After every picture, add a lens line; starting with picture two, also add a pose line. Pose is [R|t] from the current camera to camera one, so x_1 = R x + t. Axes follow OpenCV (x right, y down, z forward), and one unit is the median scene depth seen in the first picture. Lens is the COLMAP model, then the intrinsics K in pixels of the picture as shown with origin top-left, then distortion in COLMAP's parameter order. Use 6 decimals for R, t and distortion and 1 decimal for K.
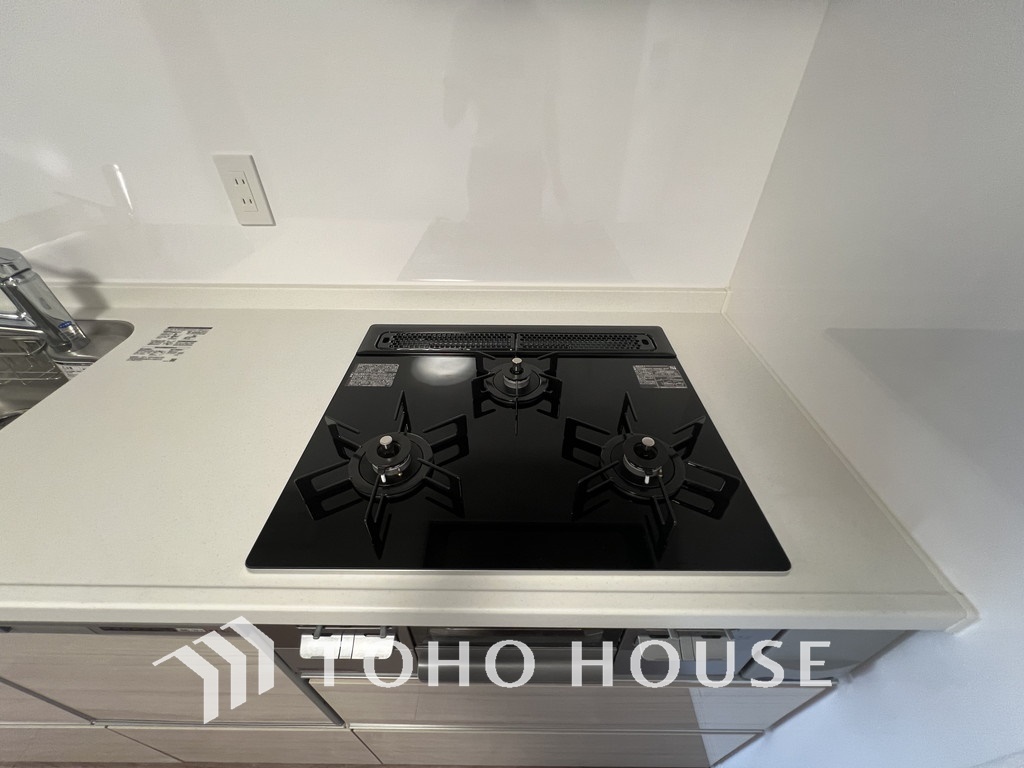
lens RADIAL K [[412.5, 0, 513.8], [0, 412.5, 387.6], [0, 0, 1]] dist [-0.003144, -0.000634]
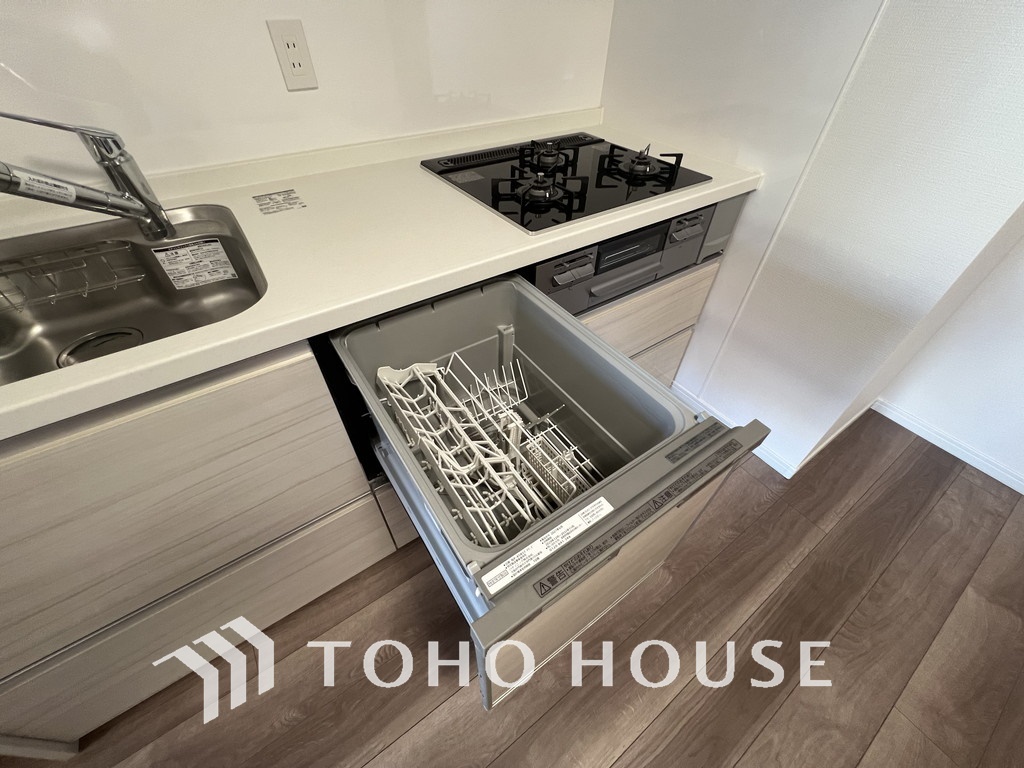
lens RADIAL K [[412.5, 0, 511.5], [0, 412.5, 382.6], [0, 0, 1]] dist [-0.003144, -0.000634]
pose [[0.822494, -0.397253, 0.407054, -0.993145], [0.351432, 0.917660, 0.185461, 0.382878], [-0.447213, -0.009489, 0.894377, -0.339641]]
